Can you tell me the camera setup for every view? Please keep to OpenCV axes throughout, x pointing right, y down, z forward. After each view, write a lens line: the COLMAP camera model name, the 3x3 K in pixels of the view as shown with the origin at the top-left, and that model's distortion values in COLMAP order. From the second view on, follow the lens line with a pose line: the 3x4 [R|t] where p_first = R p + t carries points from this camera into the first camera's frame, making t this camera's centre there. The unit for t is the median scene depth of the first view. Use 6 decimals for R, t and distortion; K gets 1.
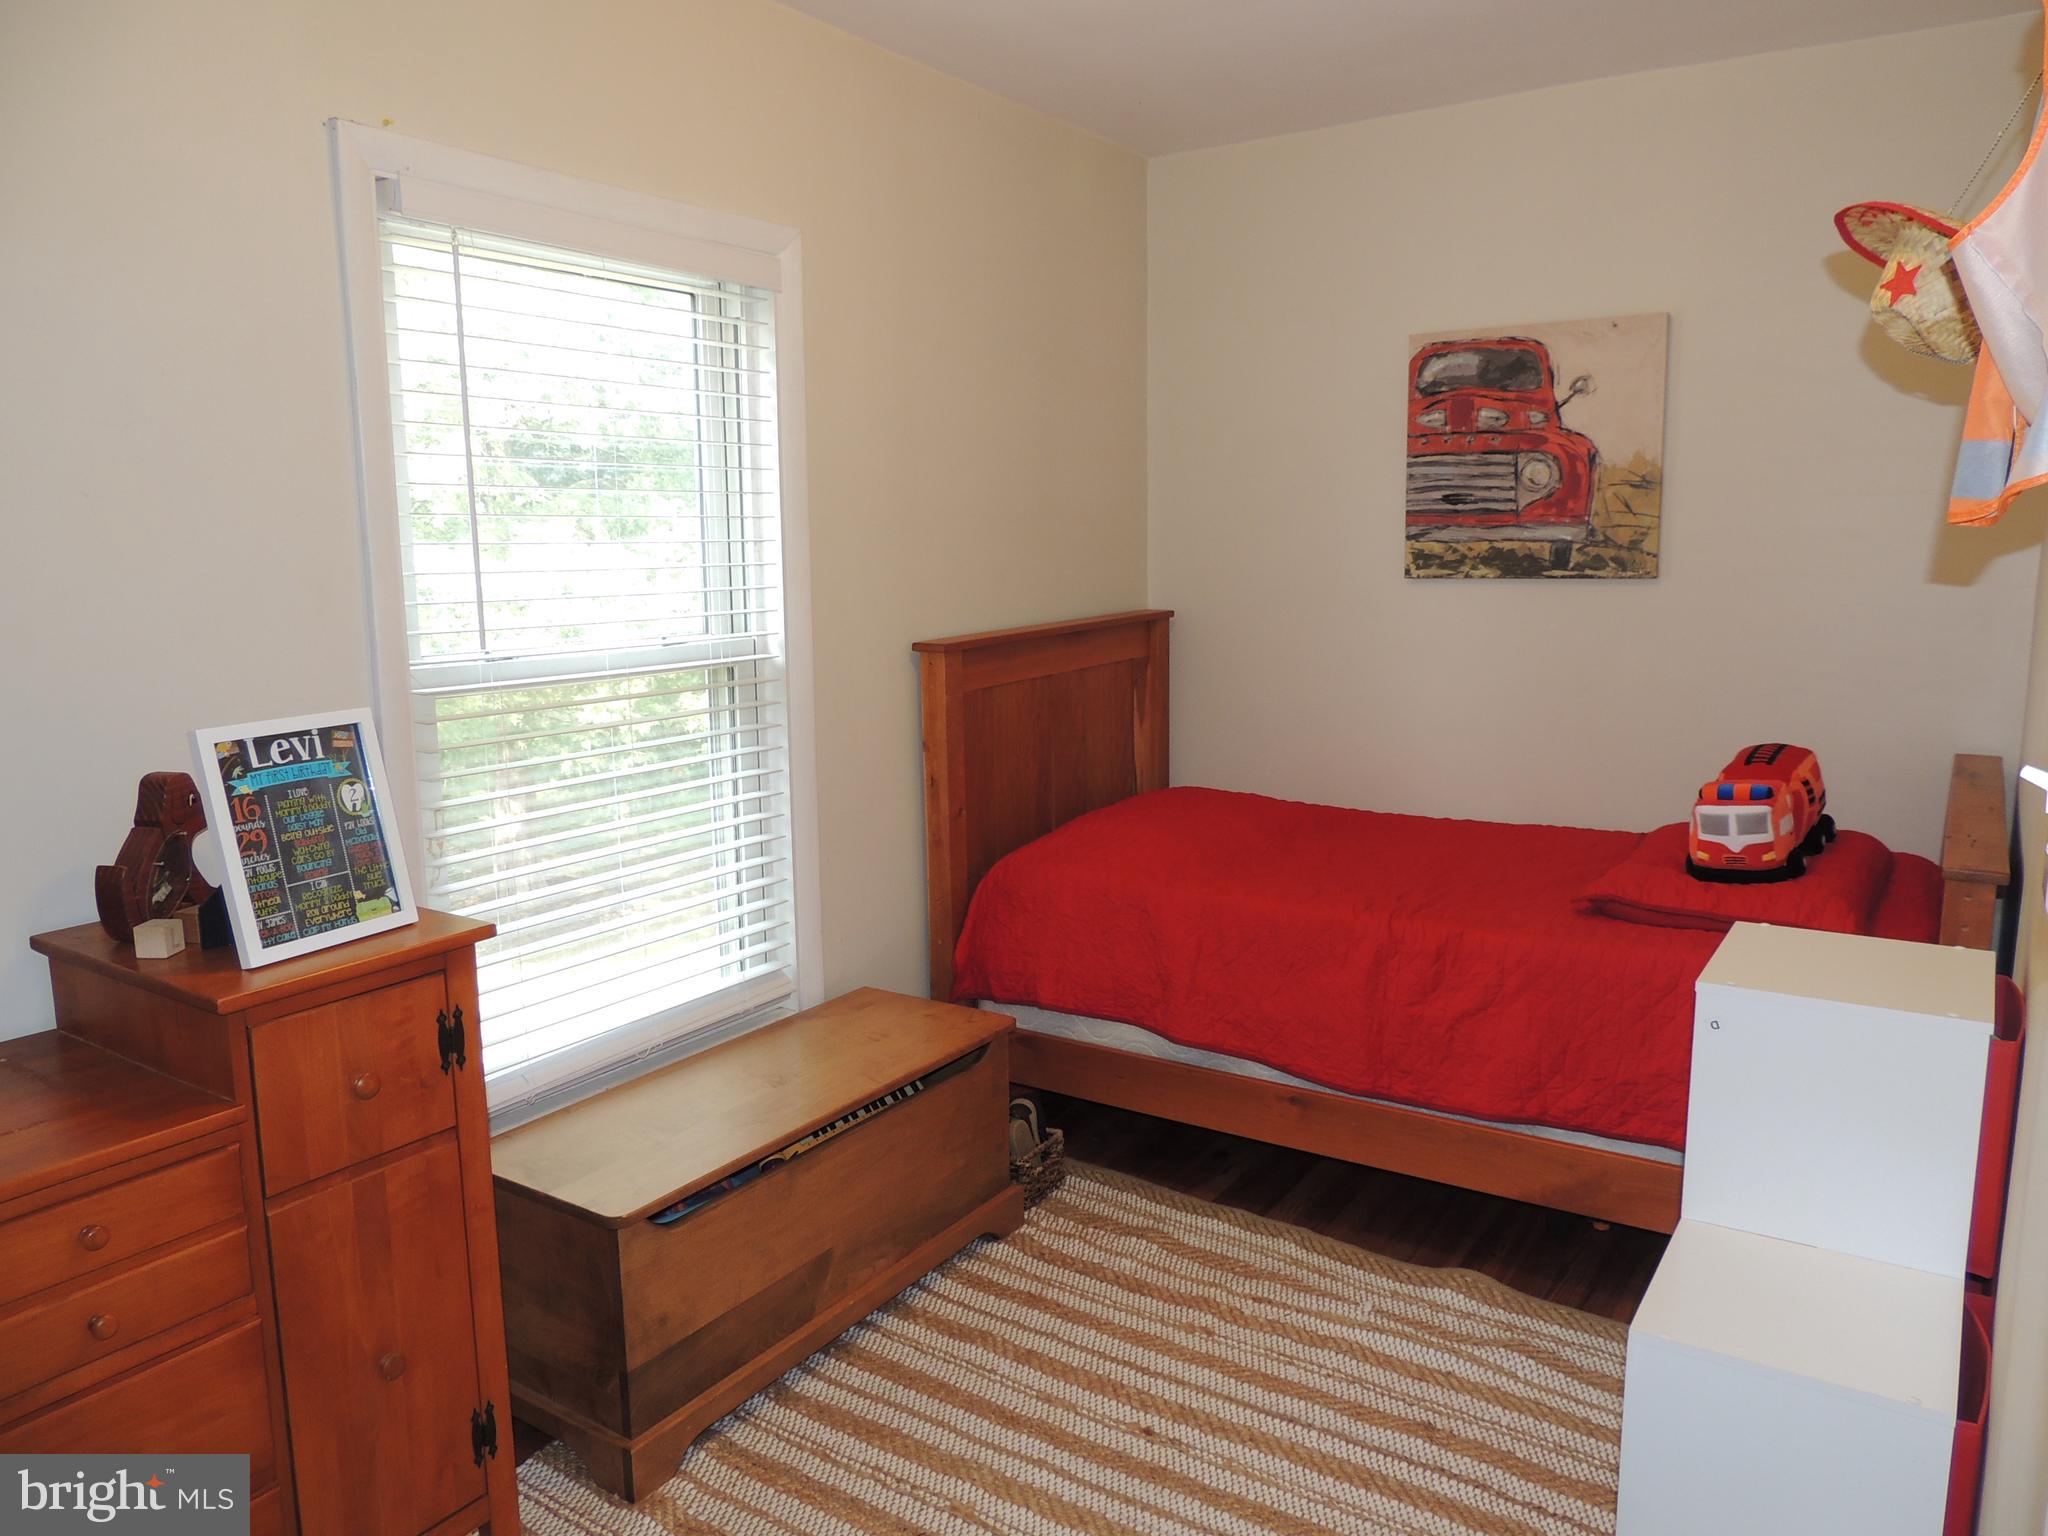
lens RADIAL K [[1473.4, 0, 1029.2], [0, 1473.4, 766.4], [0, 0, 1]] dist [-0.019819, -0.004901]
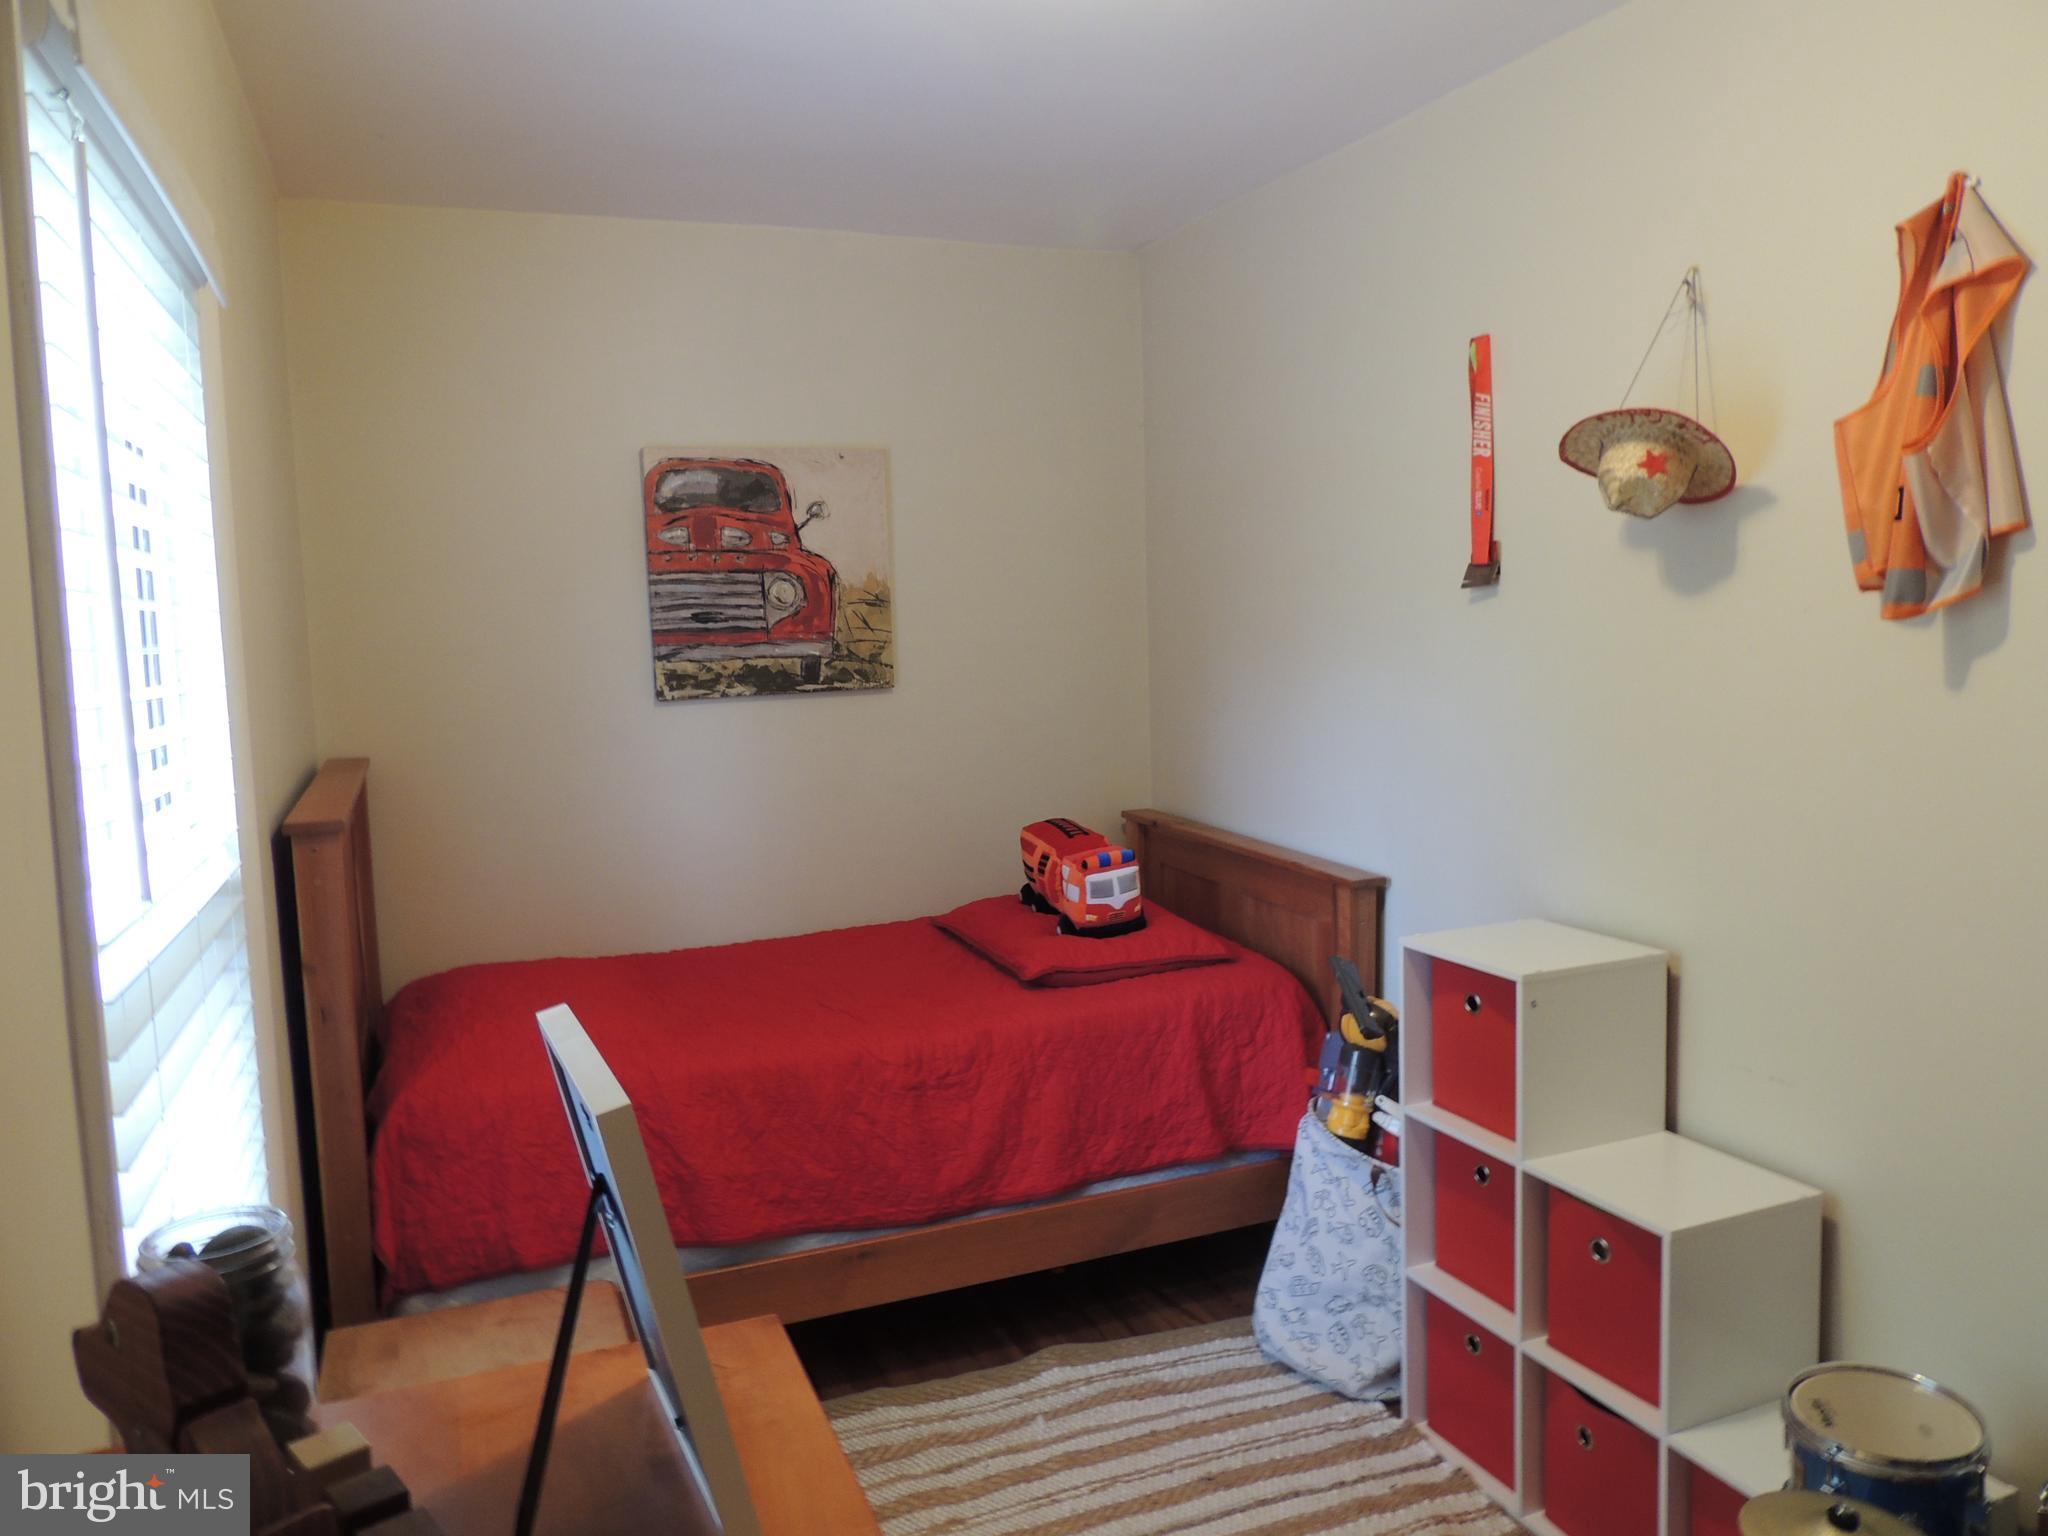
lens RADIAL K [[1473.4, 0, 1024.9], [0, 1473.4, 768.0], [0, 0, 1]] dist [-0.019819, -0.004901]
pose [[0.561037, -0.087888, 0.823112, -0.416736], [0.153885, 0.988089, 0.000614, -0.052164], [-0.813361, 0.126321, 0.567879, 0.290847]]
